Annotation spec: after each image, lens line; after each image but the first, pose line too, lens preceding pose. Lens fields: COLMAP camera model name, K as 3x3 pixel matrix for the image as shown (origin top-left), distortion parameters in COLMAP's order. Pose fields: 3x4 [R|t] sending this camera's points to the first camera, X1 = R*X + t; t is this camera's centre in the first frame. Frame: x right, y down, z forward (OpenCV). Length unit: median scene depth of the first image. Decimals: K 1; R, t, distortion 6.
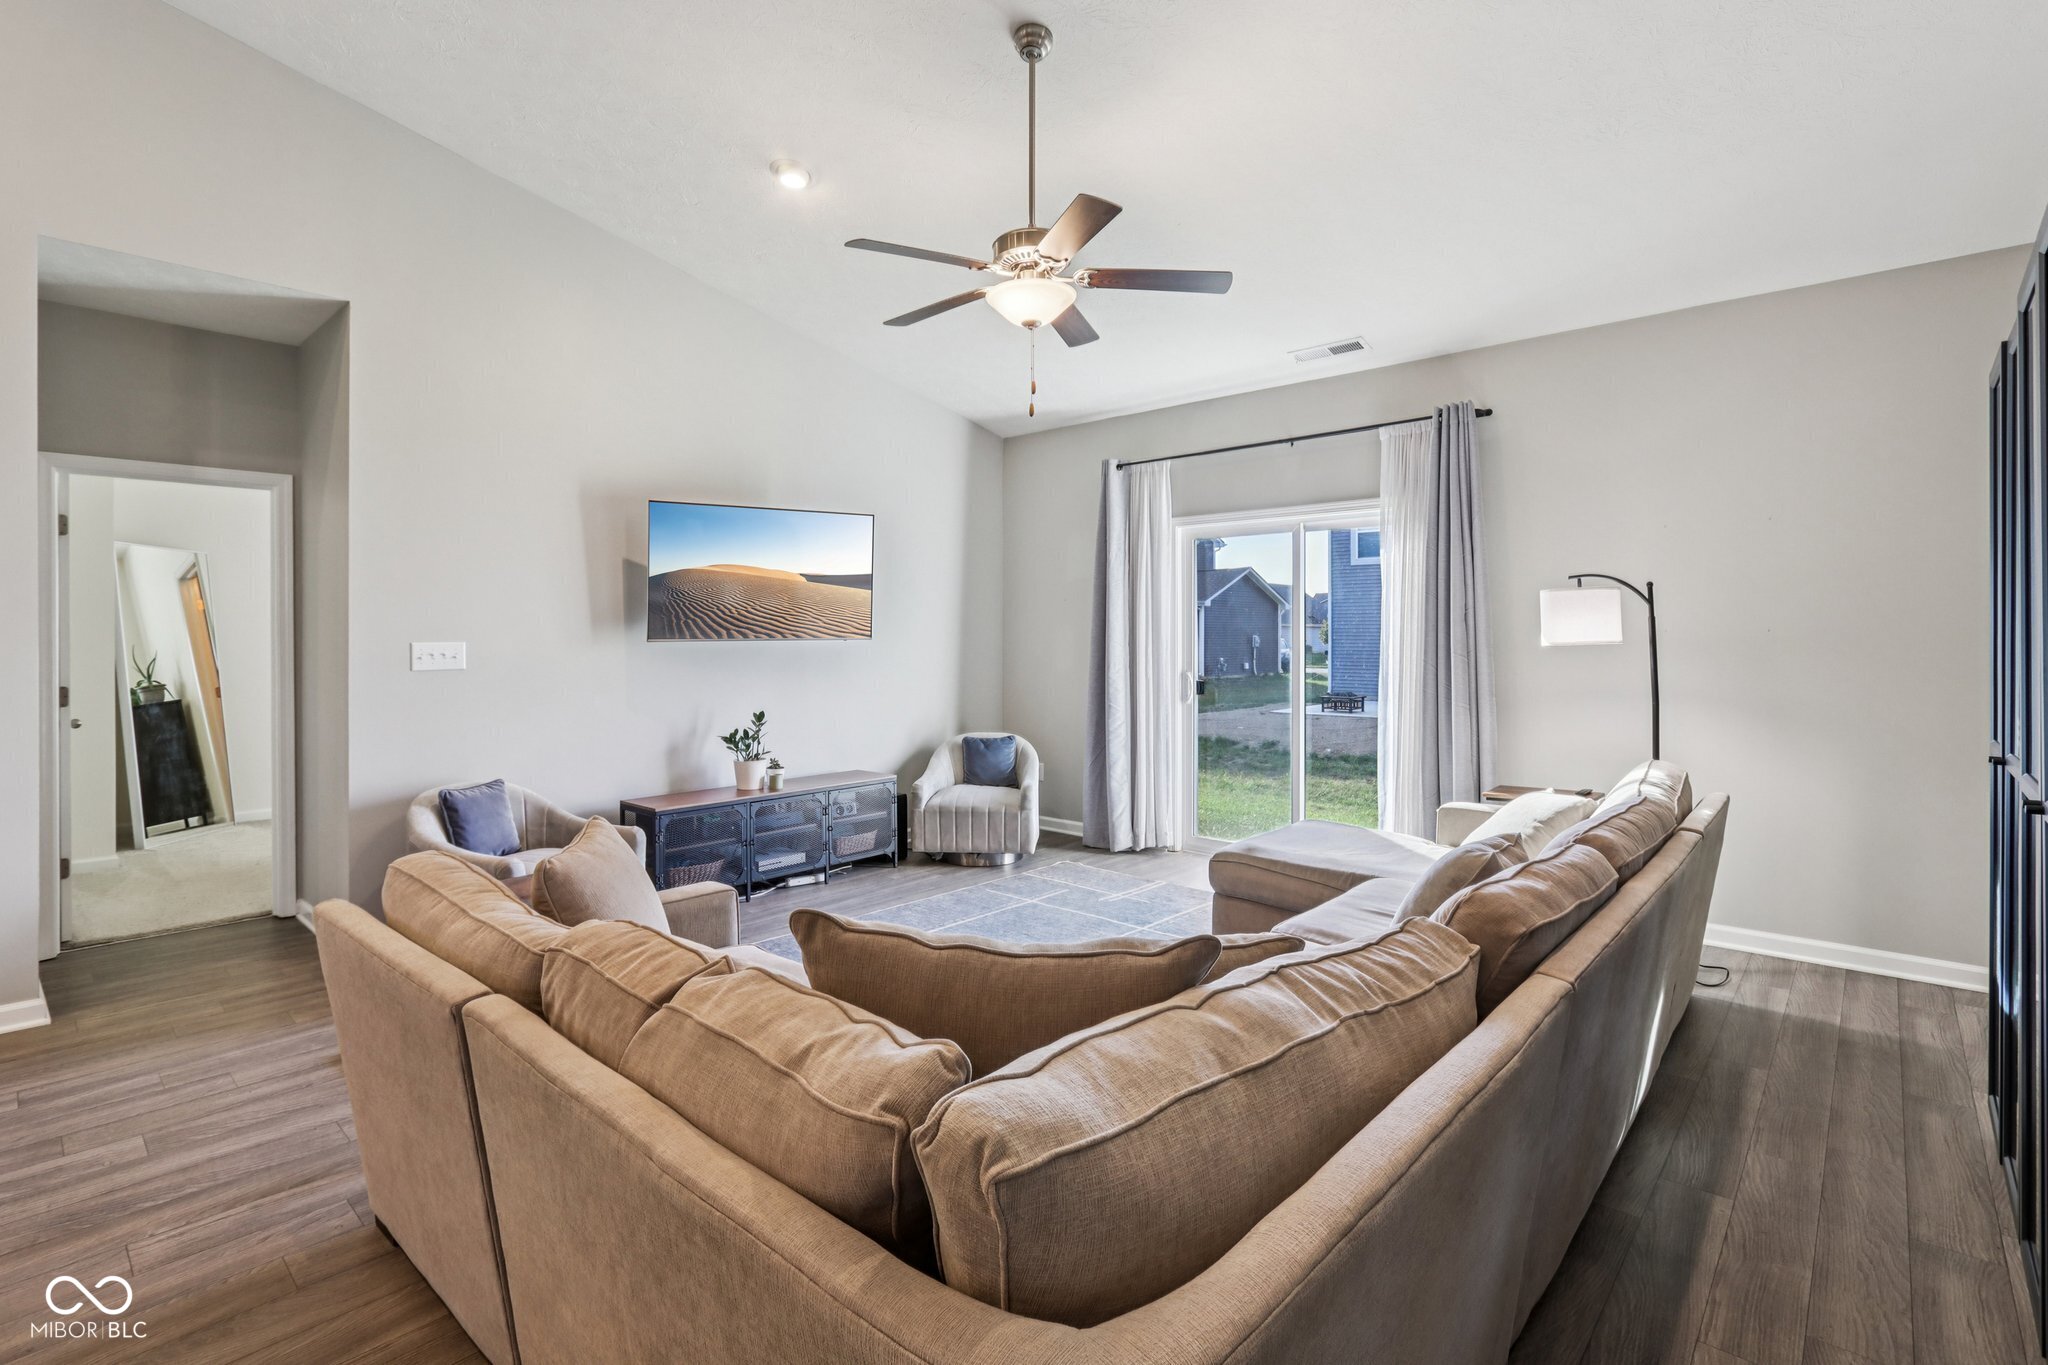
lens RADIAL K [[958.7, 0, 1014.8], [0, 958.7, 656.2], [0, 0, 1]] dist [-0.018827, 0.000001]
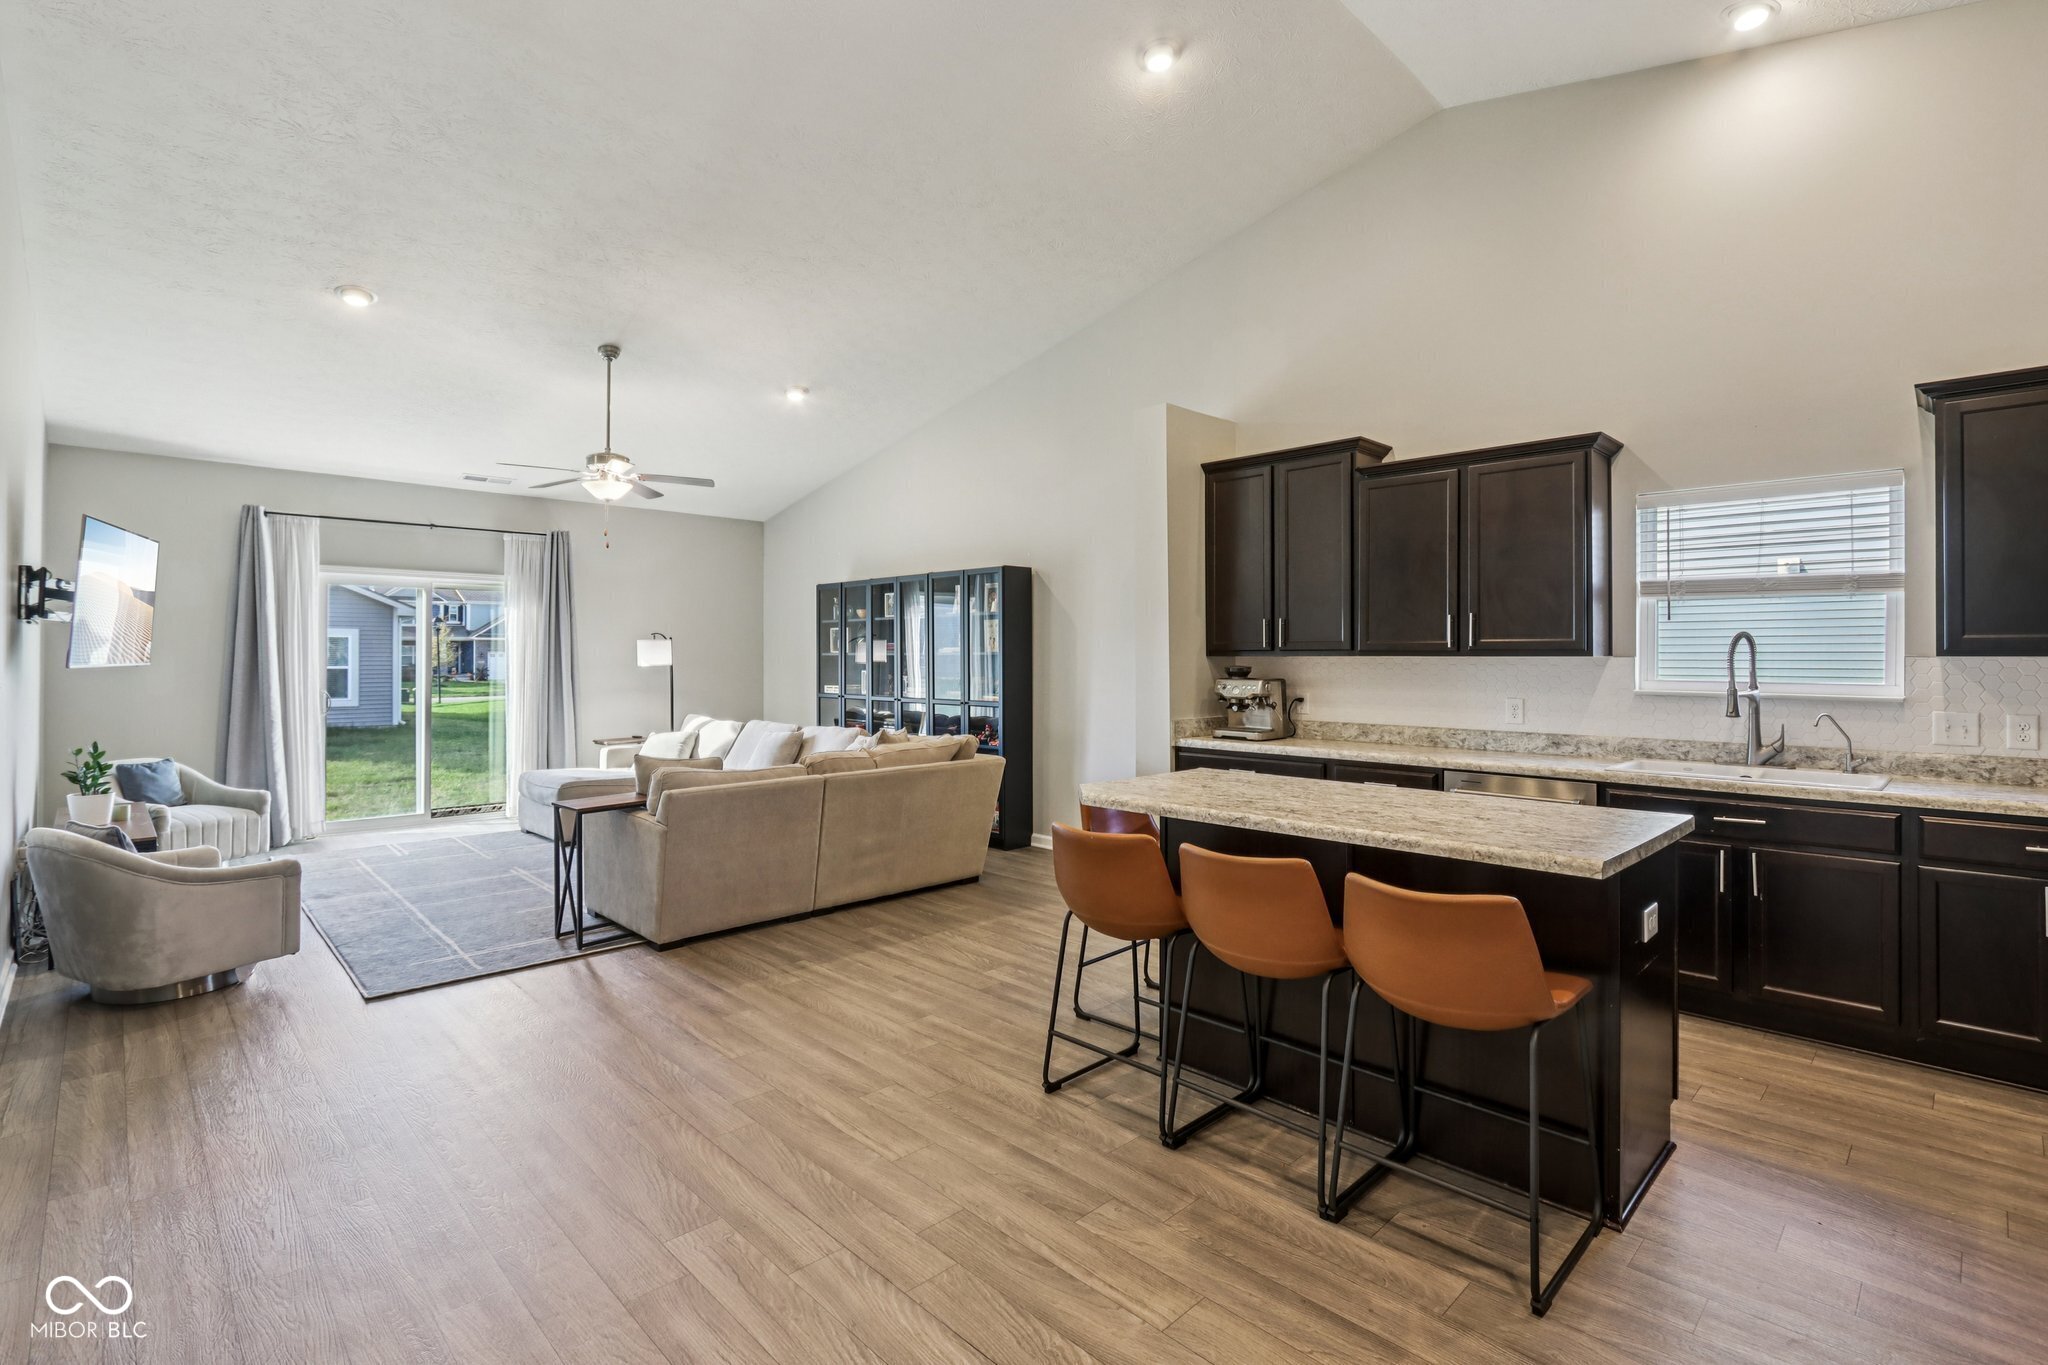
lens RADIAL K [[958.7, 0, 1014.8], [0, 958.7, 656.2], [0, 0, 1]] dist [-0.018827, 0.000001]
pose [[0.062560, 0.002769, 0.998037, -1.167871], [0.017123, 0.999846, -0.003847, -0.008155], [-0.997894, 0.017330, 0.062503, 0.039825]]
